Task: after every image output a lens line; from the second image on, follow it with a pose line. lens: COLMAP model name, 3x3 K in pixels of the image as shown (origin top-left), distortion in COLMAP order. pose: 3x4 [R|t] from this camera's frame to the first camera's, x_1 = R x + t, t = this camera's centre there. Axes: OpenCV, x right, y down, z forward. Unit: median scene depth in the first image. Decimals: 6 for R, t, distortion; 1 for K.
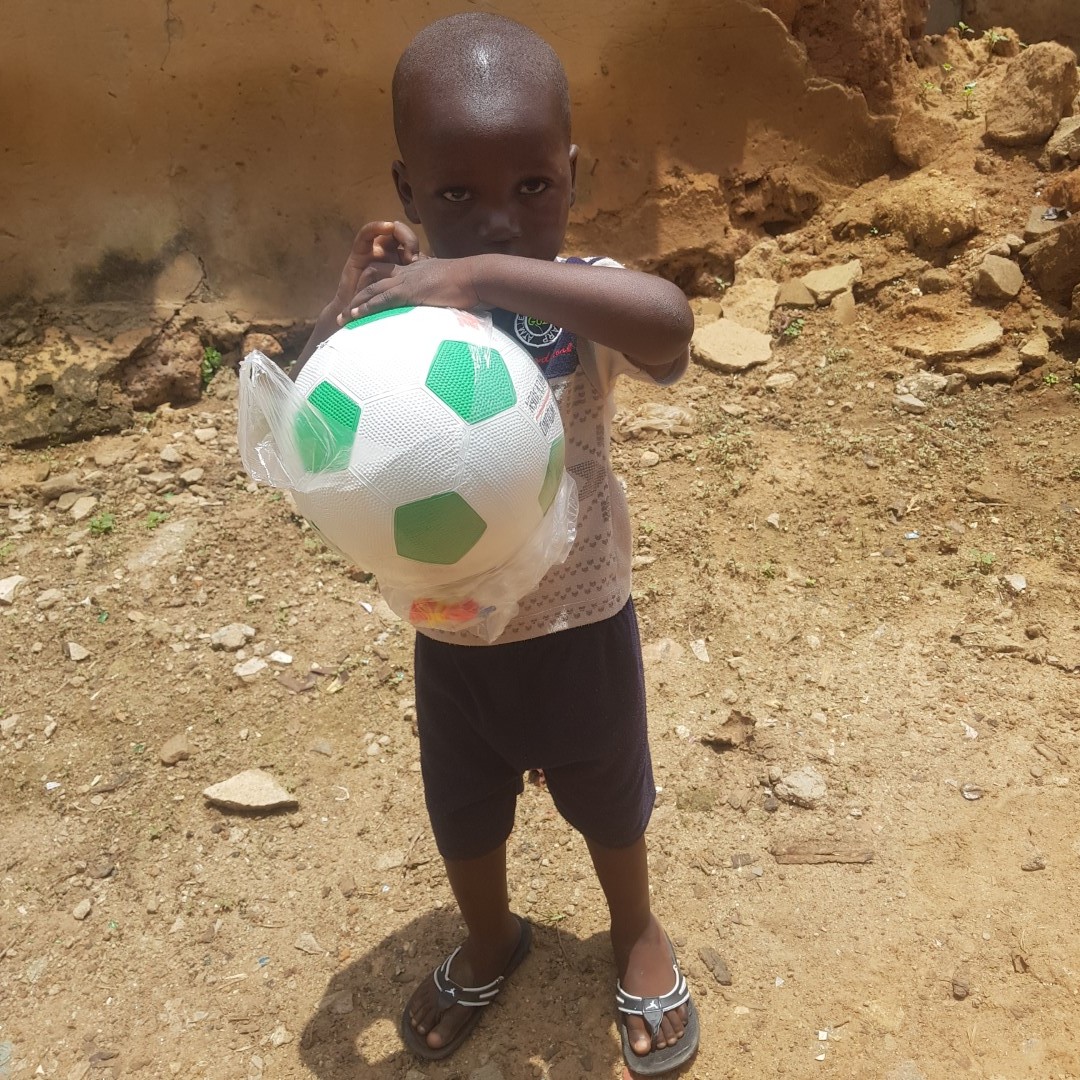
lens RADIAL K [[1102.0, 0, 570.0], [0, 1102.0, 518.9], [0, 0, 1]] dist [0.094233, -0.196021]
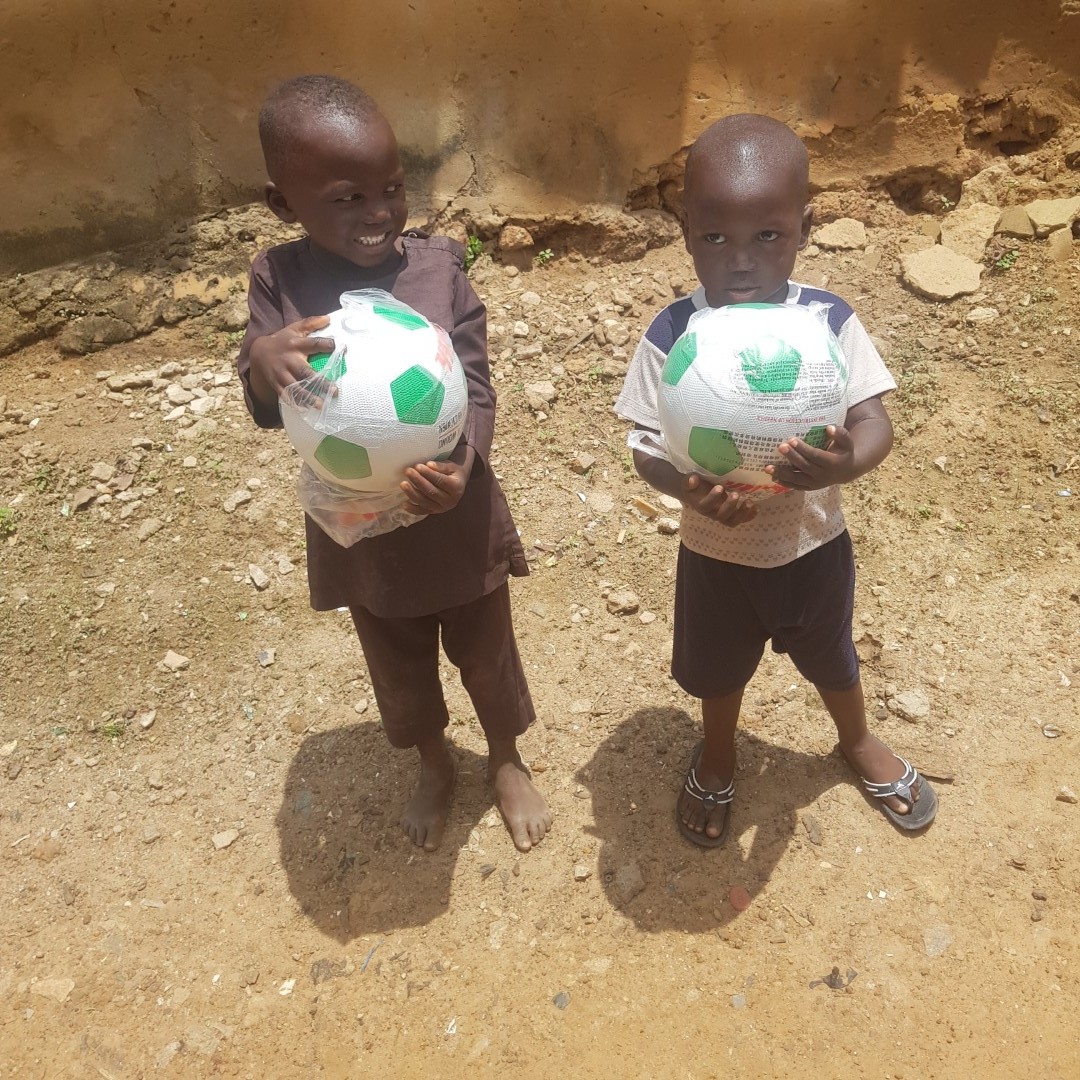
lens RADIAL K [[1096.5, 0, 583.3], [0, 1096.5, 495.4], [0, 0, 1]] dist [0.113239, -0.261266]
pose [[0.977264, 0.129368, -0.167984, 0.019995], [-0.103294, 0.982398, 0.155641, -0.098190], [0.185162, -0.134750, 0.973426, -0.166166]]
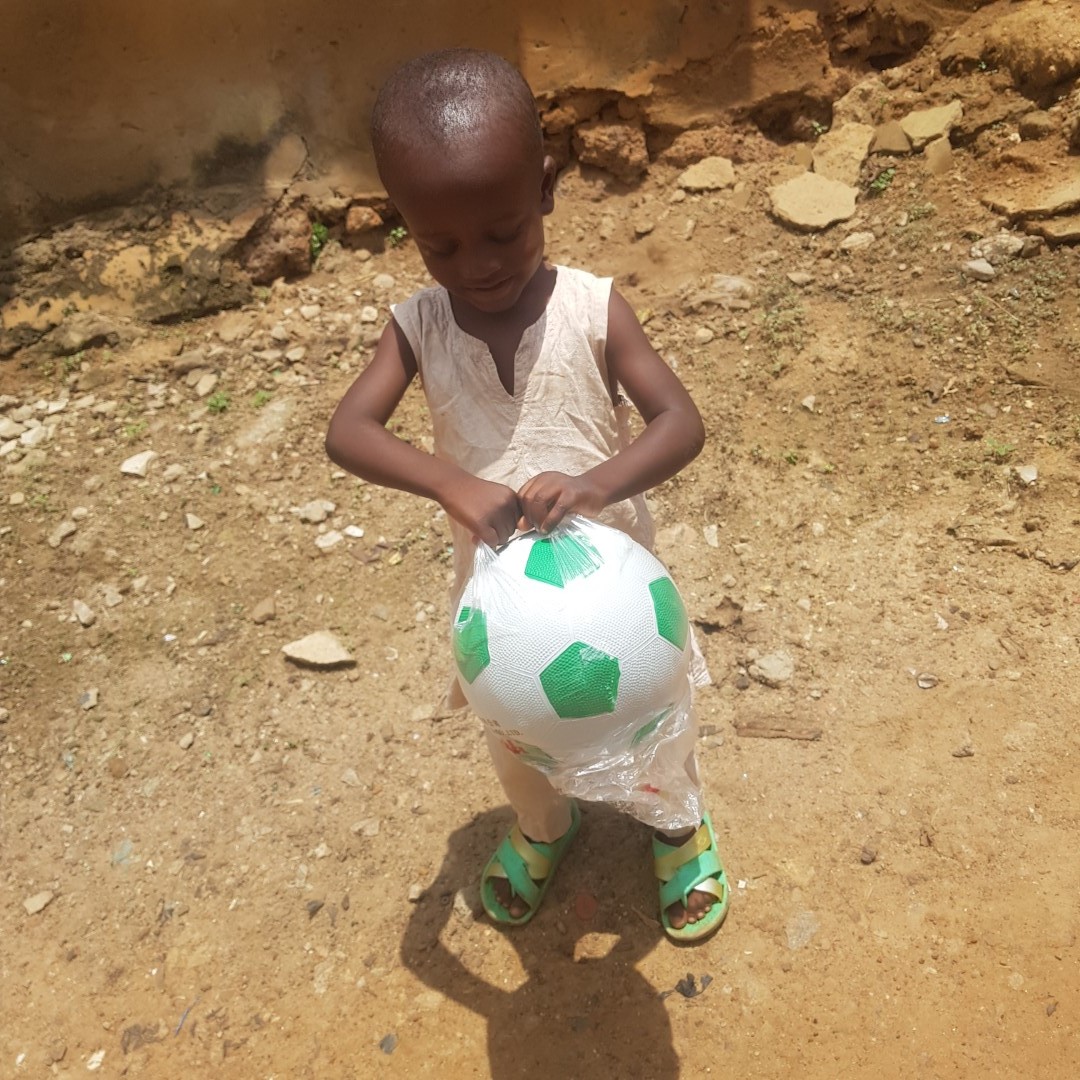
lens RADIAL K [[1105.7, 0, 559.0], [0, 1105.7, 506.8], [0, 0, 1]] dist [0.118414, -0.282120]
pose [[0.984009, 0.016356, -0.177366, 0.131522], [0.014981, 0.984647, 0.173913, -0.083427], [0.177487, -0.173790, 0.968657, -0.075038]]
